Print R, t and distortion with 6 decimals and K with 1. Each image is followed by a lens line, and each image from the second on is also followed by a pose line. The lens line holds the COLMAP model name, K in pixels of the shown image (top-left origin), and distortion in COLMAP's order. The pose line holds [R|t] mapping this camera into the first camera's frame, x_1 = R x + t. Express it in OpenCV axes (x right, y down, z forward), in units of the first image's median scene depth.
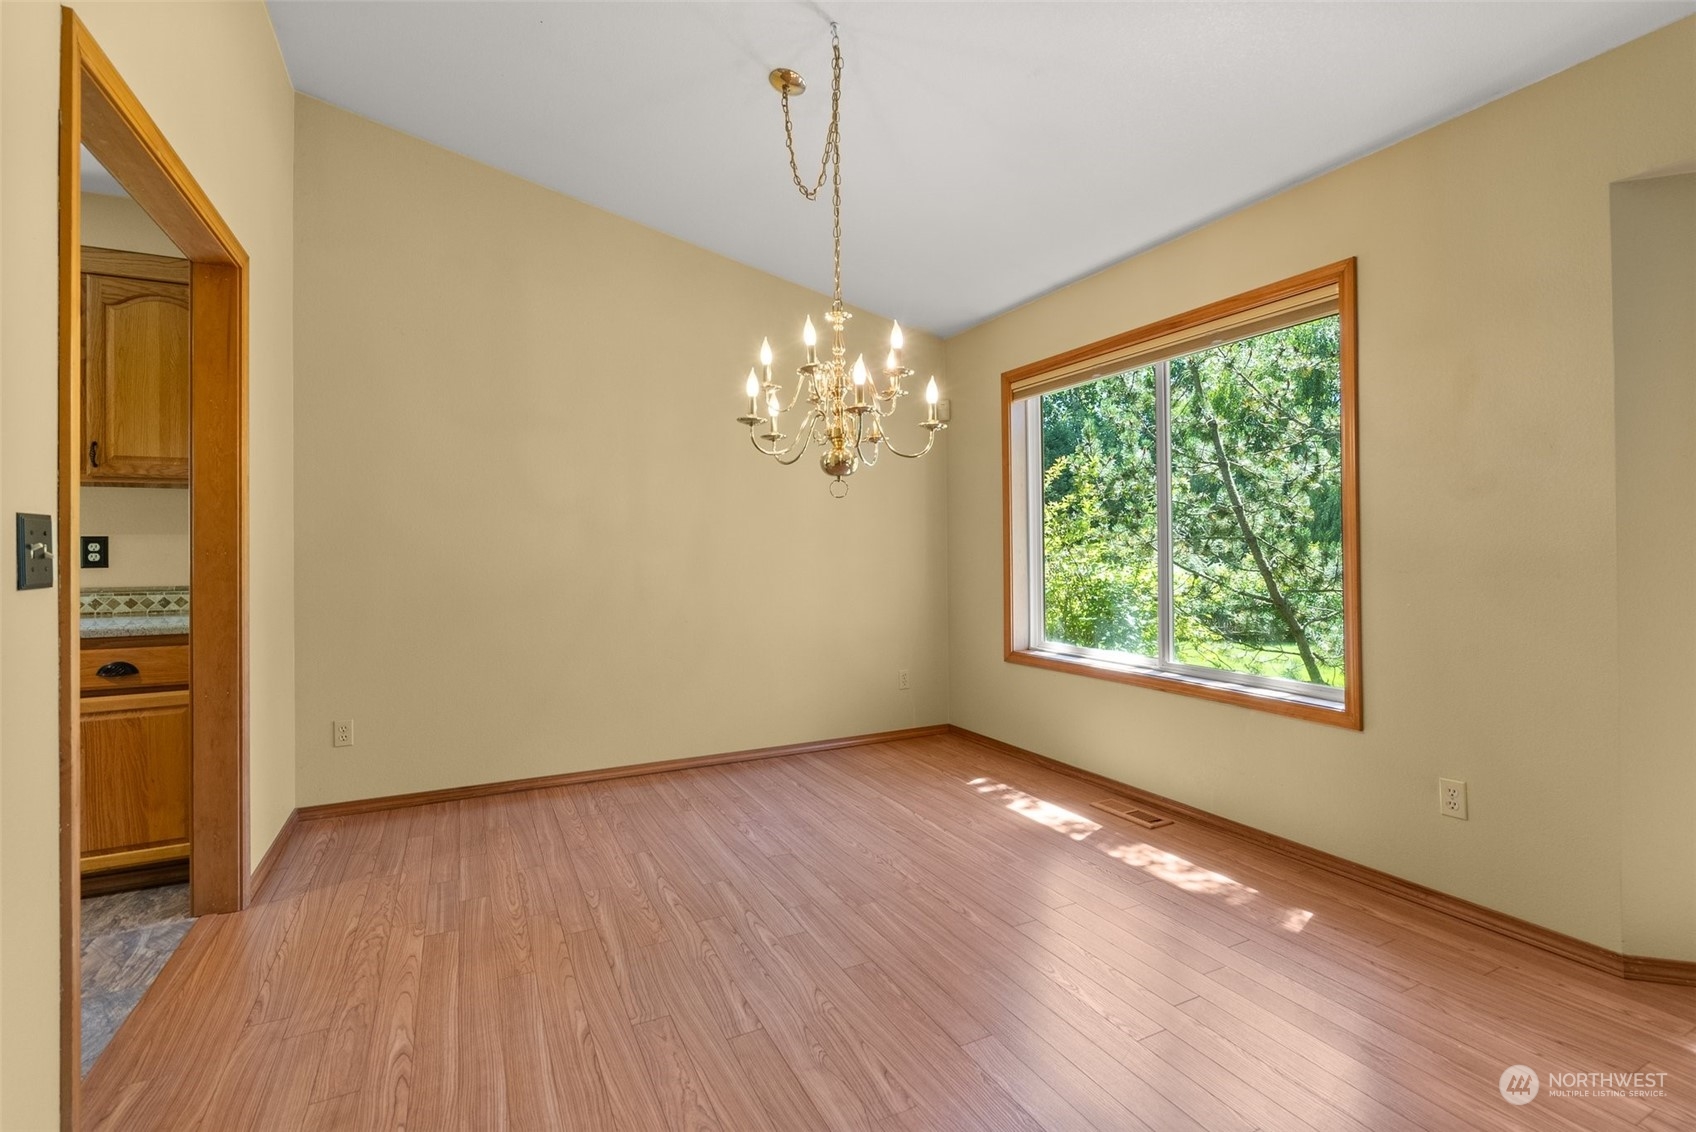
lens RADIAL K [[787.8, 0, 850.6], [0, 787.8, 545.4], [0, 0, 1]] dist [-0.001483, 0.000067]
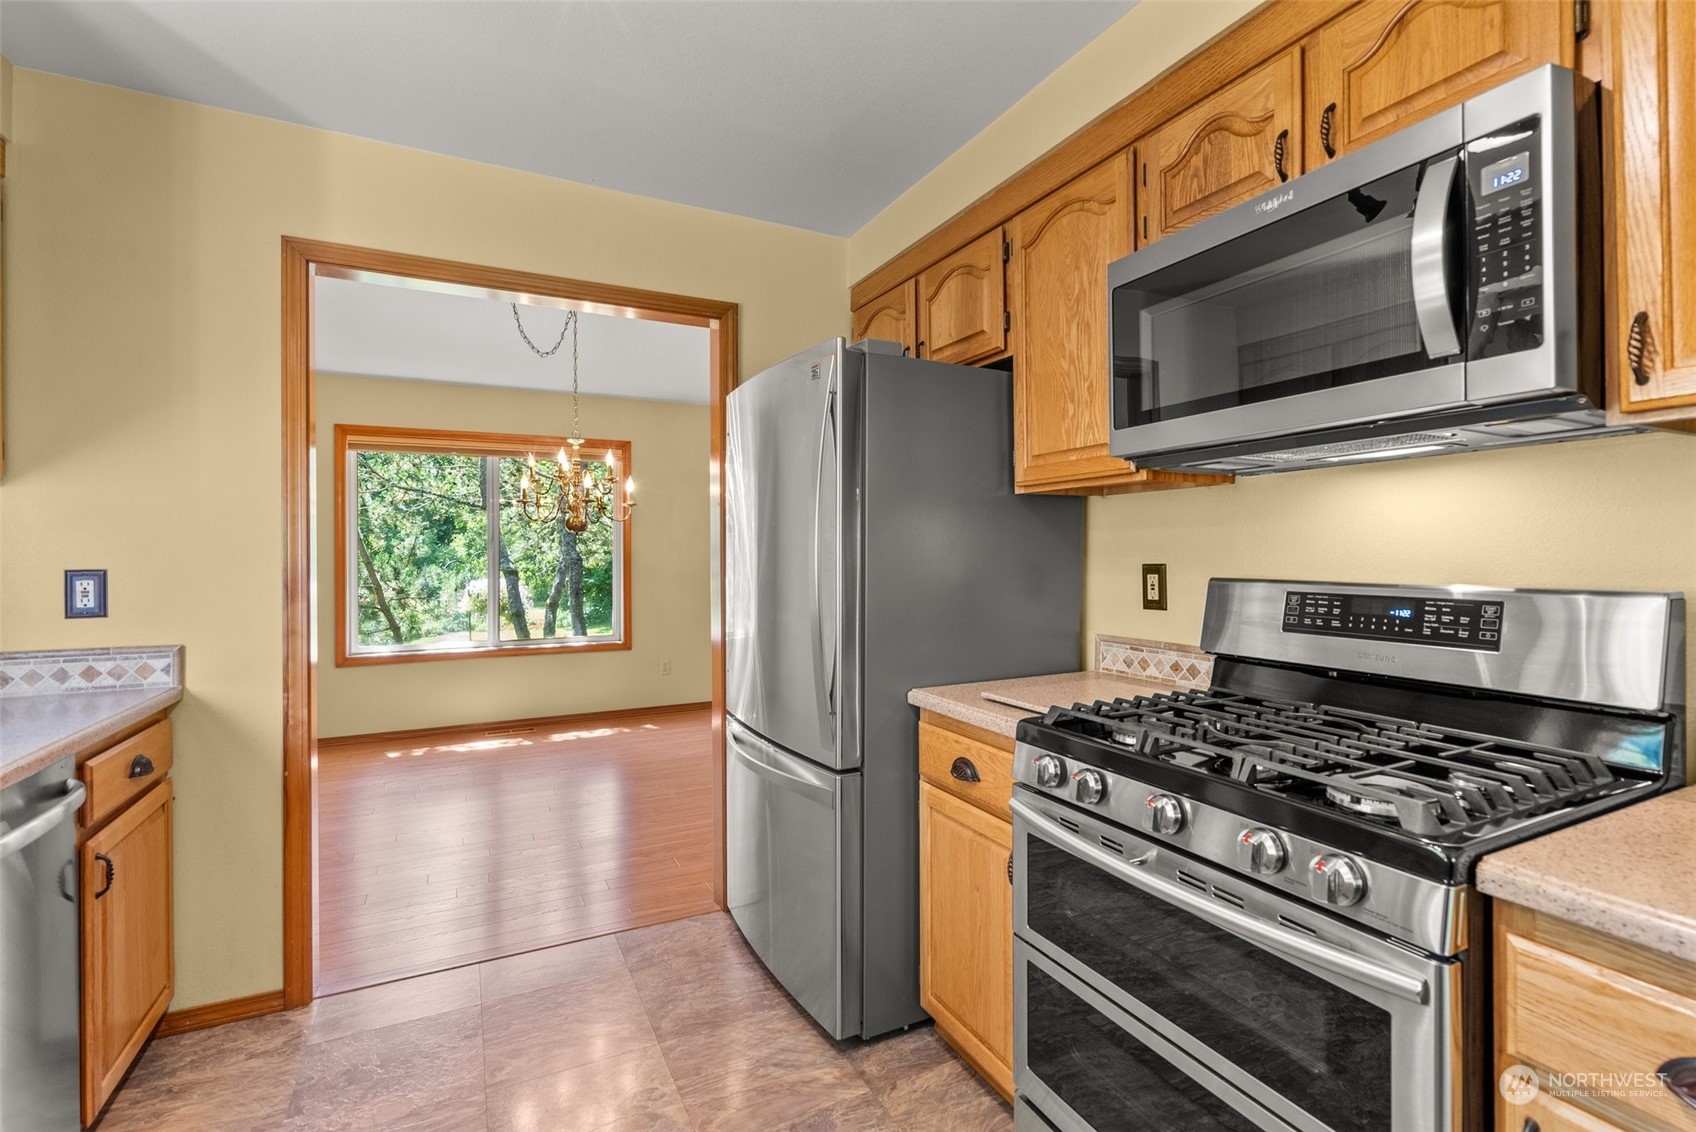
lens RADIAL K [[769.3, 0, 864.7], [0, 769.3, 553.5], [0, 0, 1]] dist [-0.000412, 0.000500]
pose [[-0.014576, 0.008282, 0.999859, -1.354652], [0.006133, 0.999948, -0.008193, -0.013054], [-0.999875, 0.006013, -0.014626, 0.313776]]
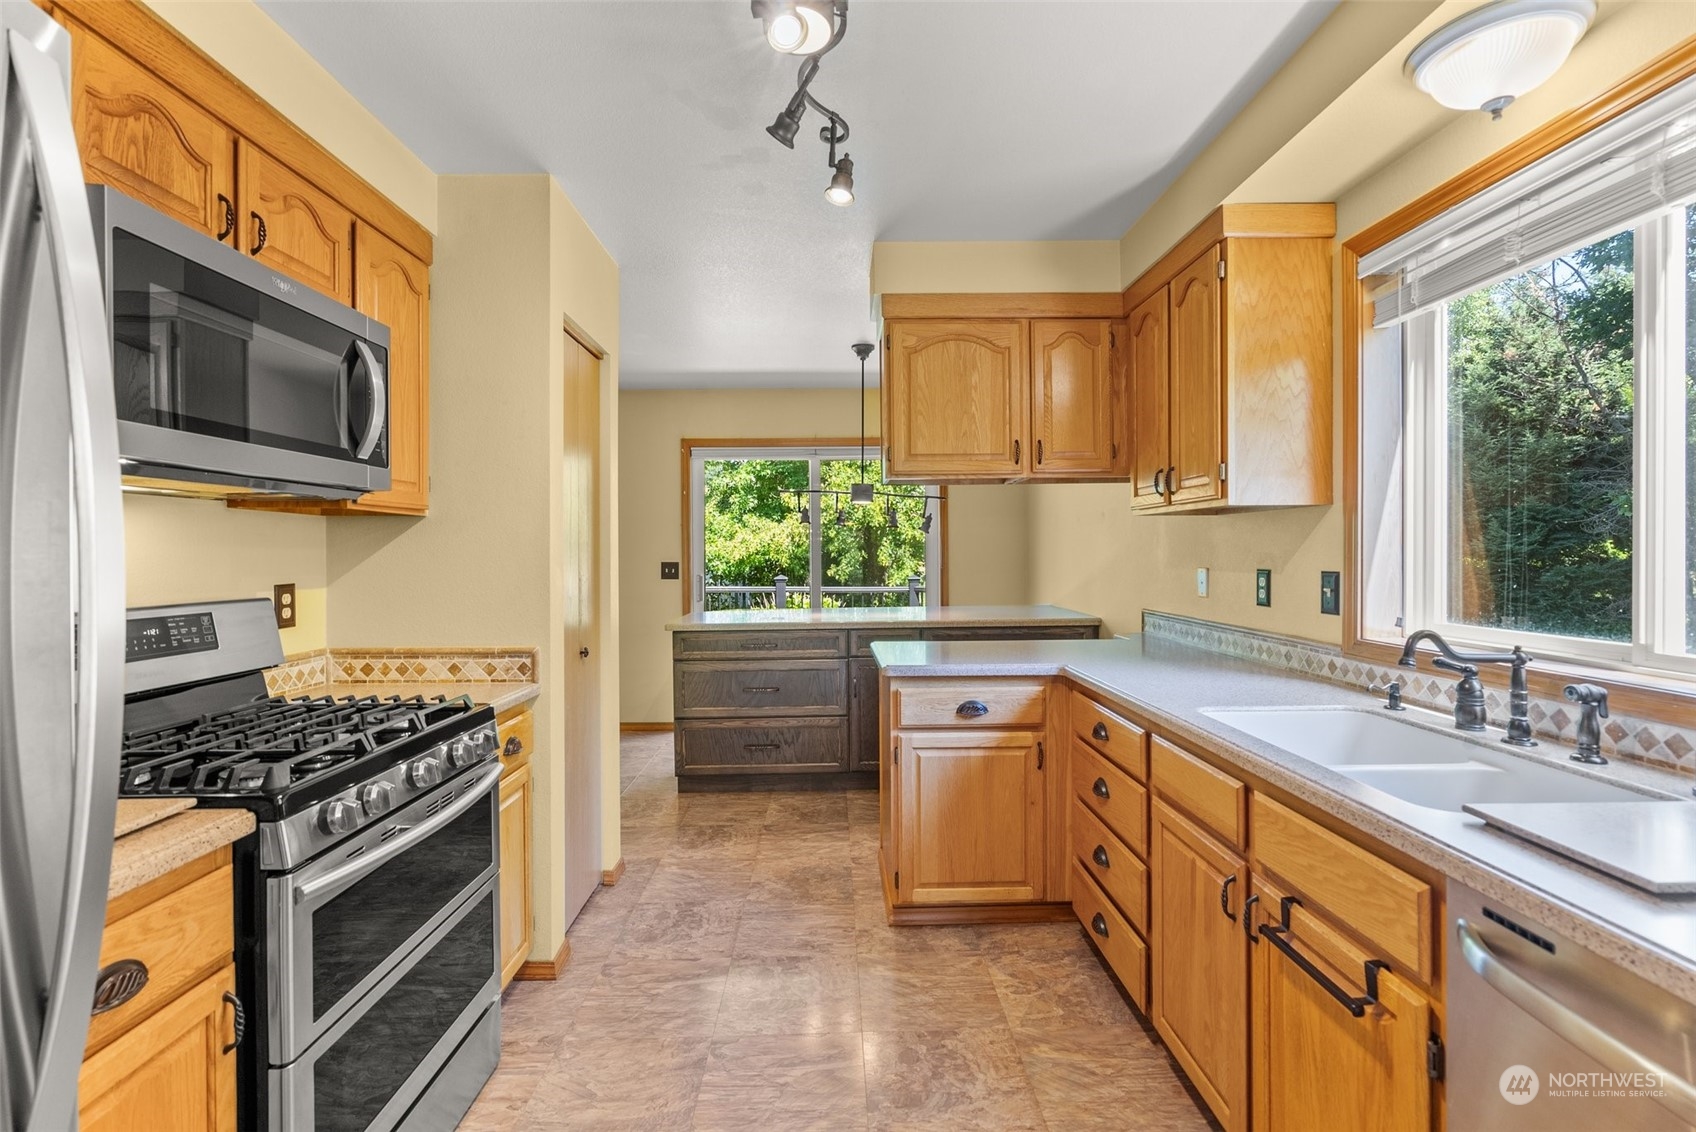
lens RADIAL K [[769.3, 0, 864.7], [0, 769.3, 553.5], [0, 0, 1]] dist [-0.000412, 0.000500]
pose [[-0.413779, 0.009077, -0.910332, -0.759430], [0.008365, 0.999946, 0.006168, -0.028140], [0.910339, -0.005063, -0.413833, 0.581236]]
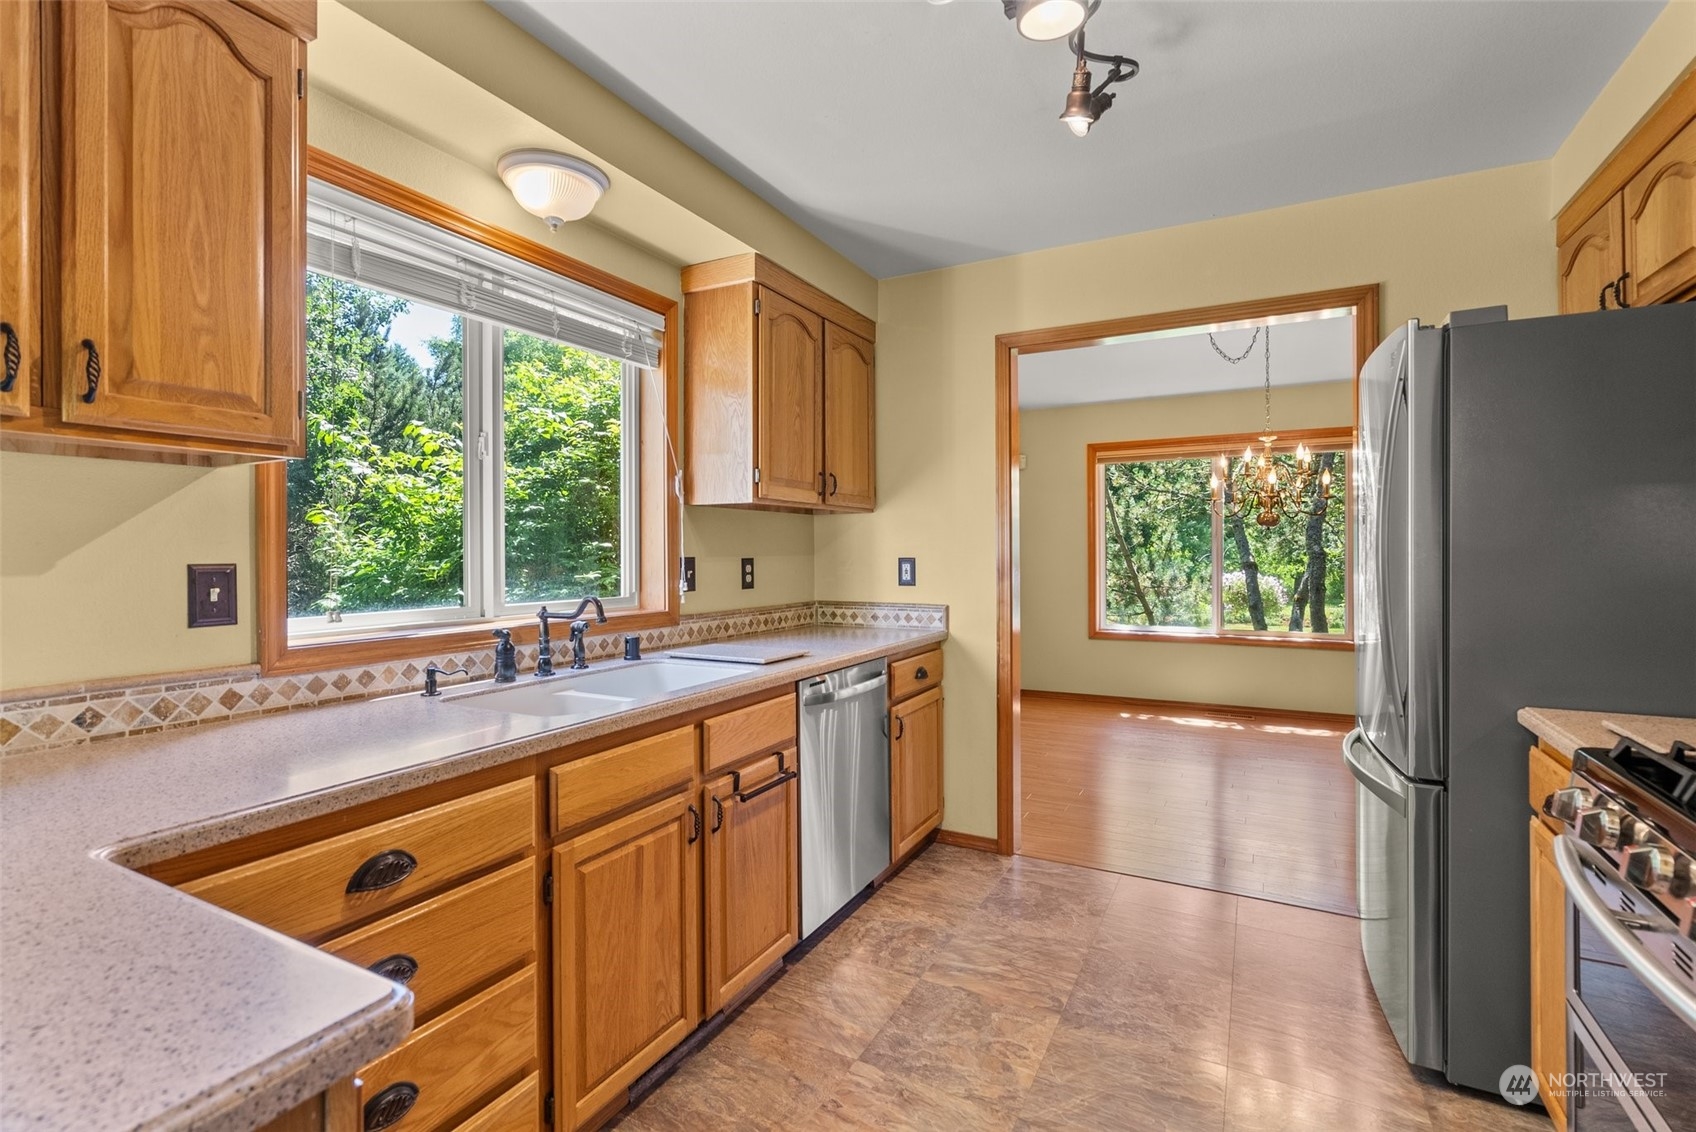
lens RADIAL K [[769.3, 0, 864.7], [0, 769.3, 553.5], [0, 0, 1]] dist [-0.000412, 0.000500]
pose [[0.800039, 0.002876, 0.599941, -1.407964], [-0.001977, 0.999996, -0.002157, -0.012644], [-0.599945, 0.000540, 0.800041, 0.136860]]
